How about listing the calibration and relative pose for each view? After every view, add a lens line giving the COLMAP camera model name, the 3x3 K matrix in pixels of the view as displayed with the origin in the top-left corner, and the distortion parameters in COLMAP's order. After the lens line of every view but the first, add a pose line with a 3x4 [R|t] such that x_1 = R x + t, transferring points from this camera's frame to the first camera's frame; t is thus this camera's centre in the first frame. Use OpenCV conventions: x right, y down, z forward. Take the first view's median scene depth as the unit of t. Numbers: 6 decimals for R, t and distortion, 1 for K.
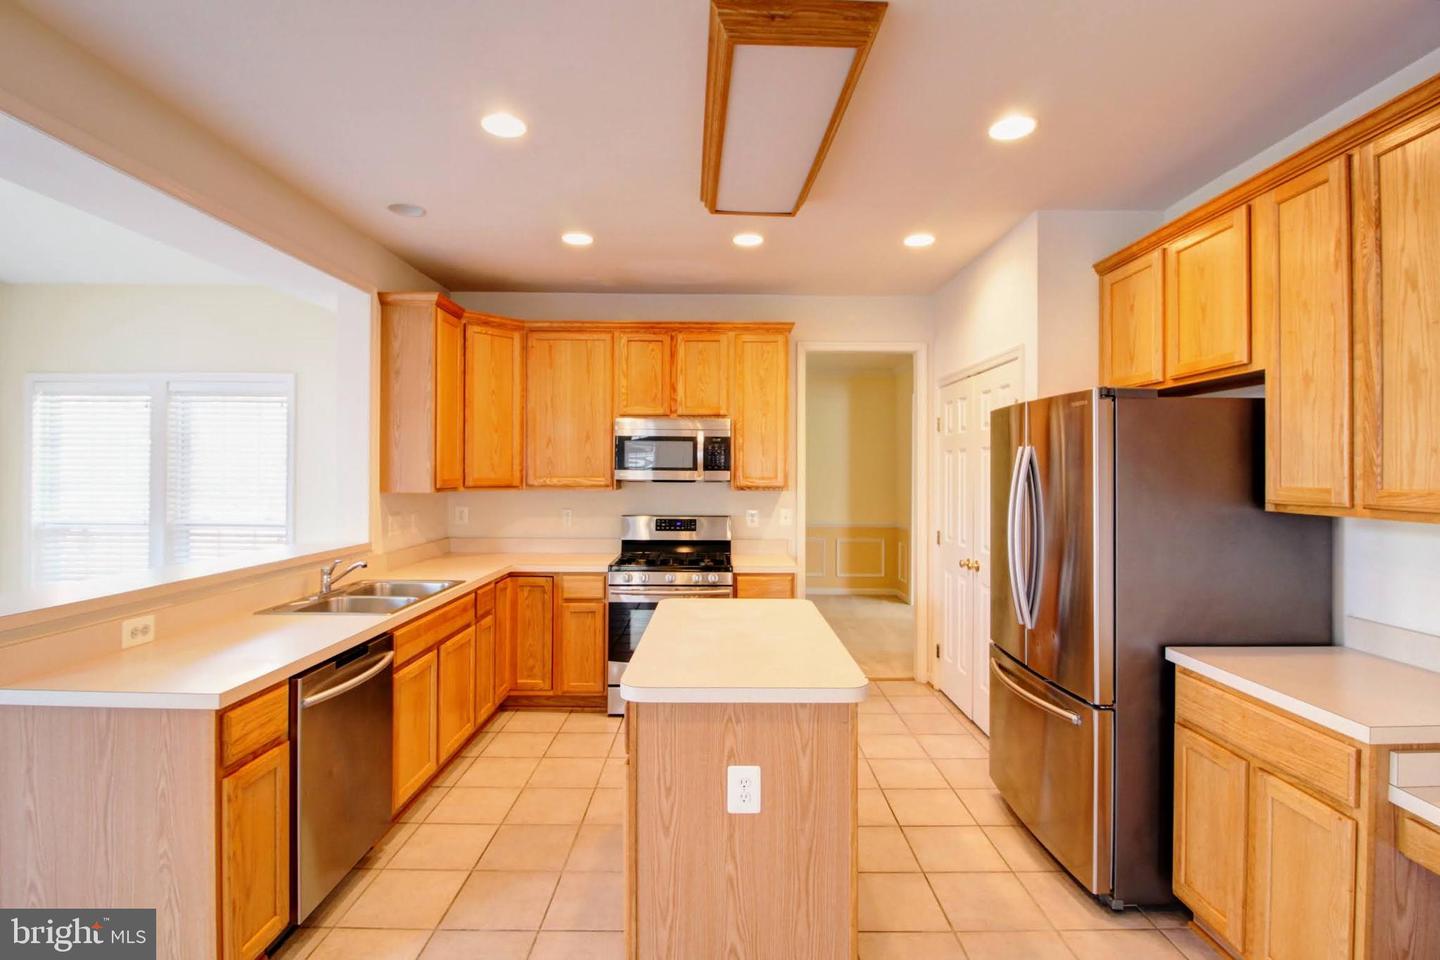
lens RADIAL K [[682.1, 0, 719.2], [0, 682.1, 464.8], [0, 0, 1]] dist [0.000171, -0.009532]
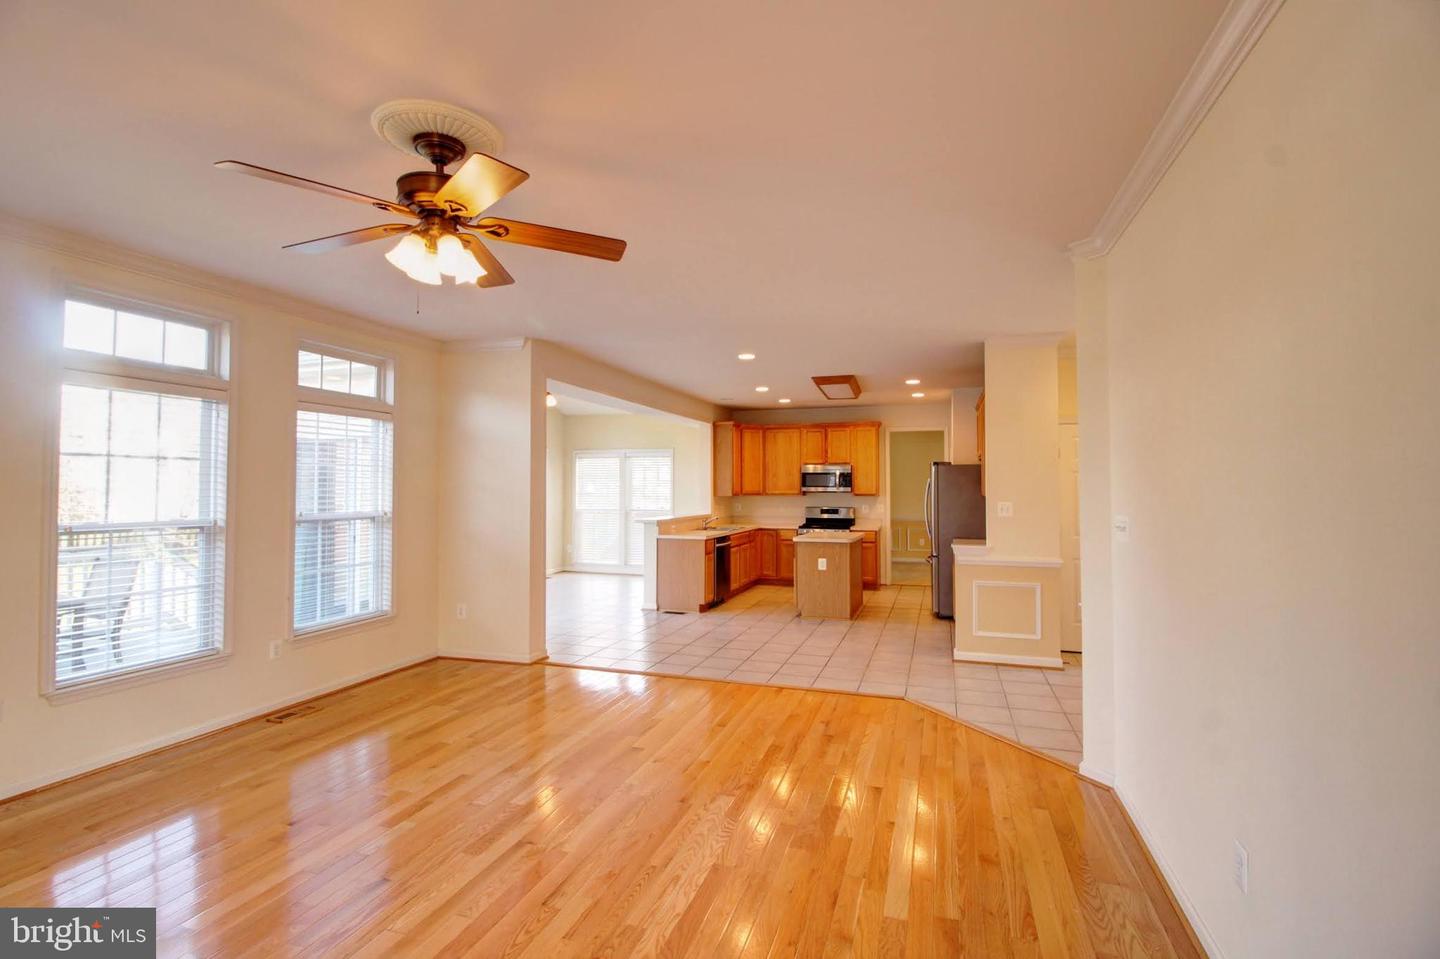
lens RADIAL K [[669.4, 0, 726.2], [0, 669.4, 467.6], [0, 0, 1]] dist [-0.001438, -0.000944]
pose [[0.951697, -0.013649, -0.306737, 0.327429], [0.006911, 0.999711, -0.023041, -0.008742], [0.306962, 0.019808, 0.951516, -1.358956]]
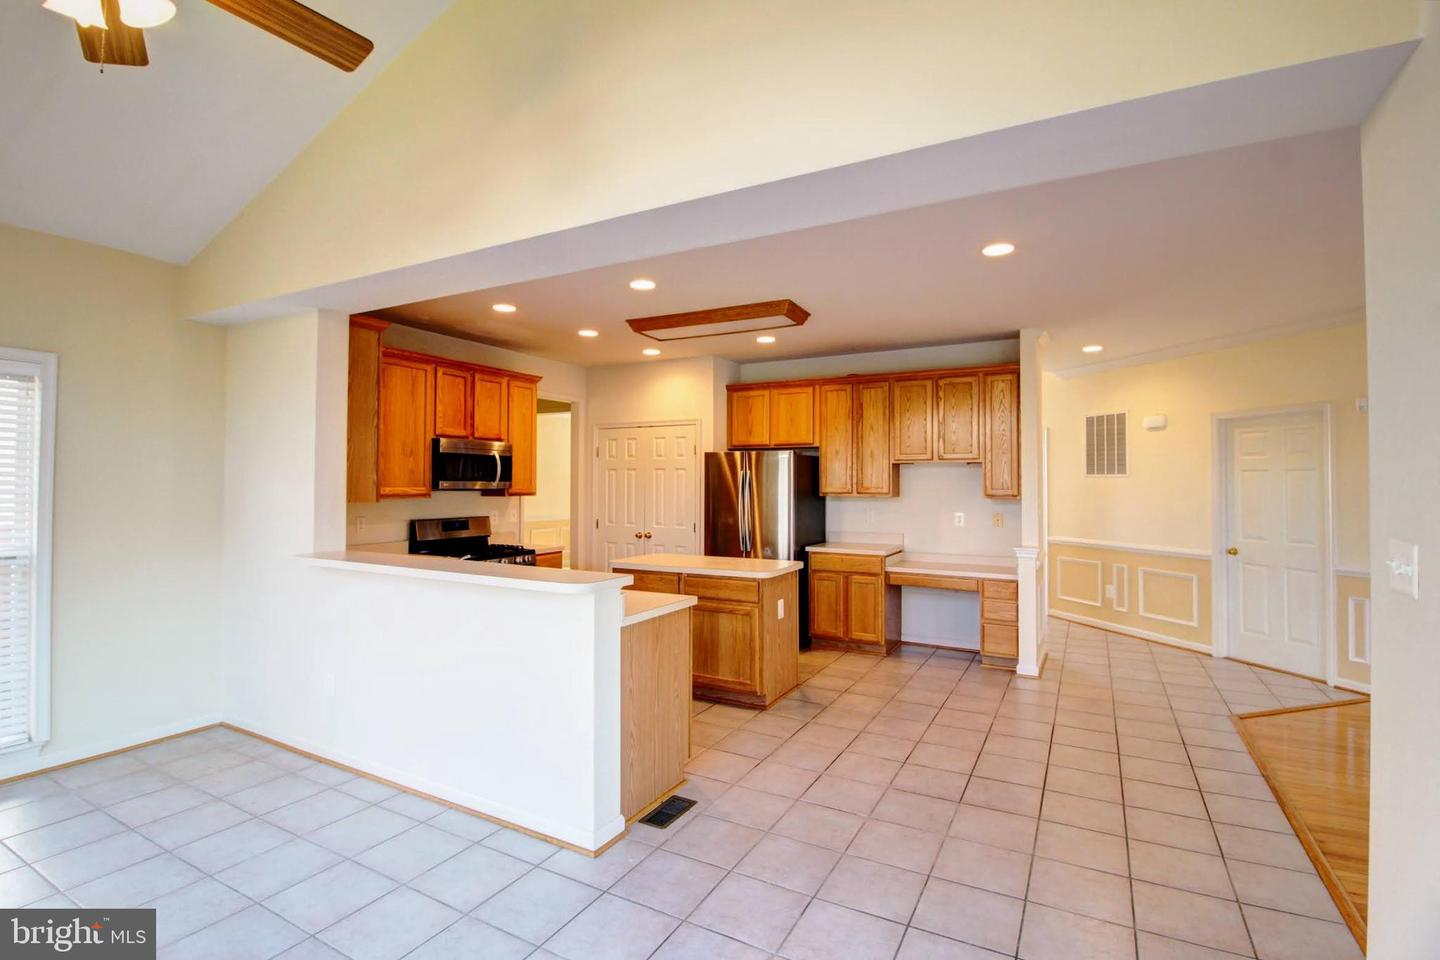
lens RADIAL K [[669.4, 0, 726.2], [0, 669.4, 468.1], [0, 0, 1]] dist [-0.001438, -0.000944]
pose [[0.475908, 0.015897, 0.879352, -1.001045], [-0.009153, 0.999872, -0.013122, -0.004444], [-0.879448, -0.001803, 0.475992, 0.000248]]
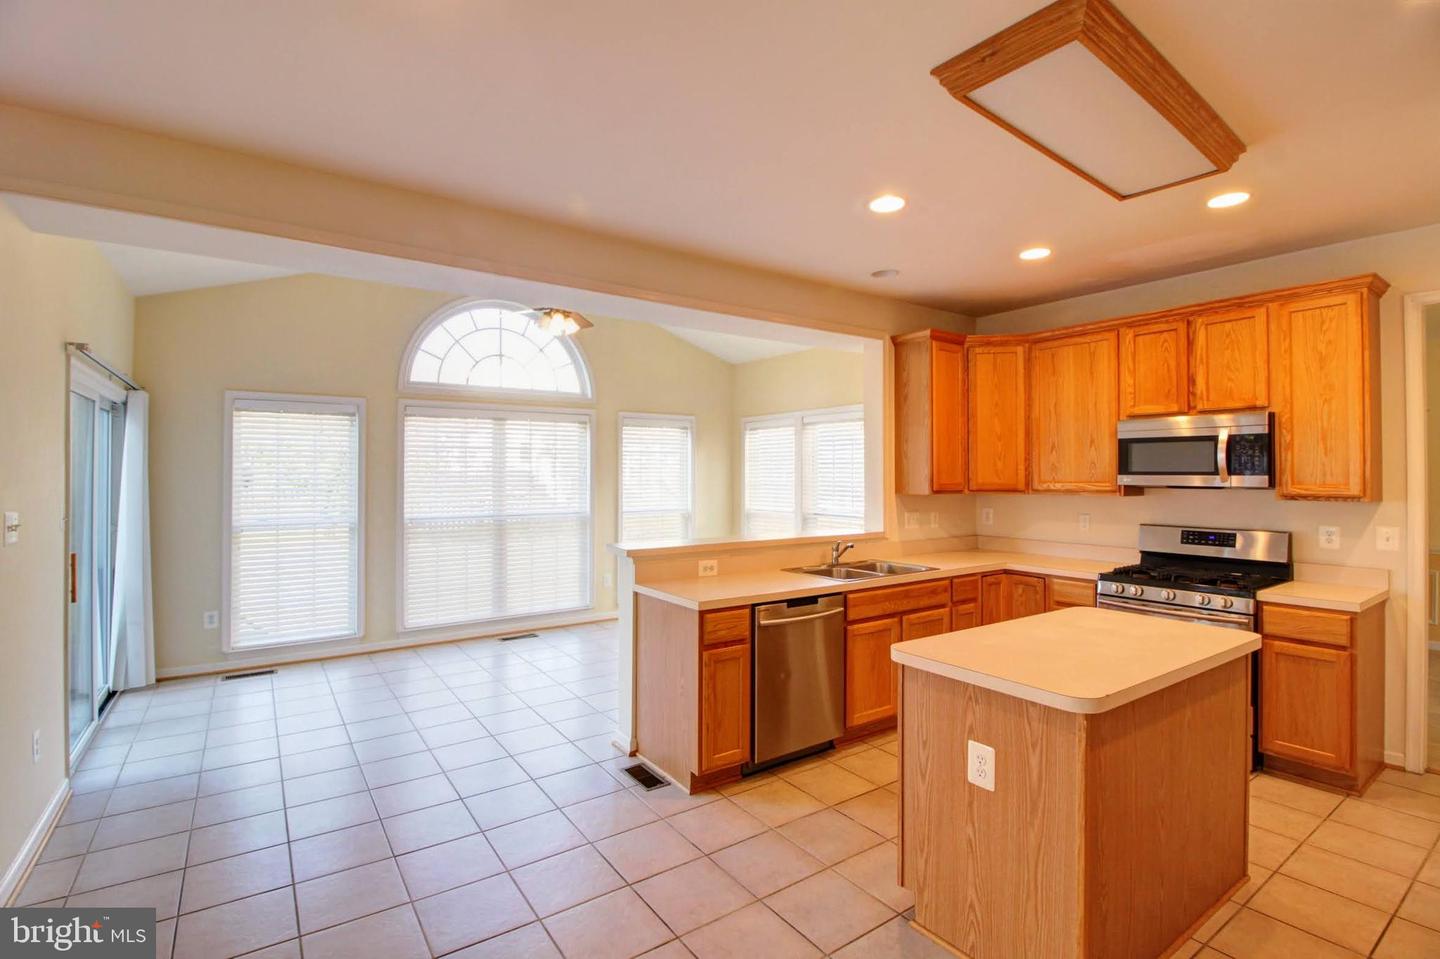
lens RADIAL K [[669.4, 0, 726.2], [0, 669.4, 467.6], [0, 0, 1]] dist [-0.001438, -0.000944]
pose [[0.580540, -0.013101, -0.814126, 0.304657], [0.009434, 0.999912, -0.009363, 0.001156], [0.814177, -0.002245, 0.580612, 0.017683]]
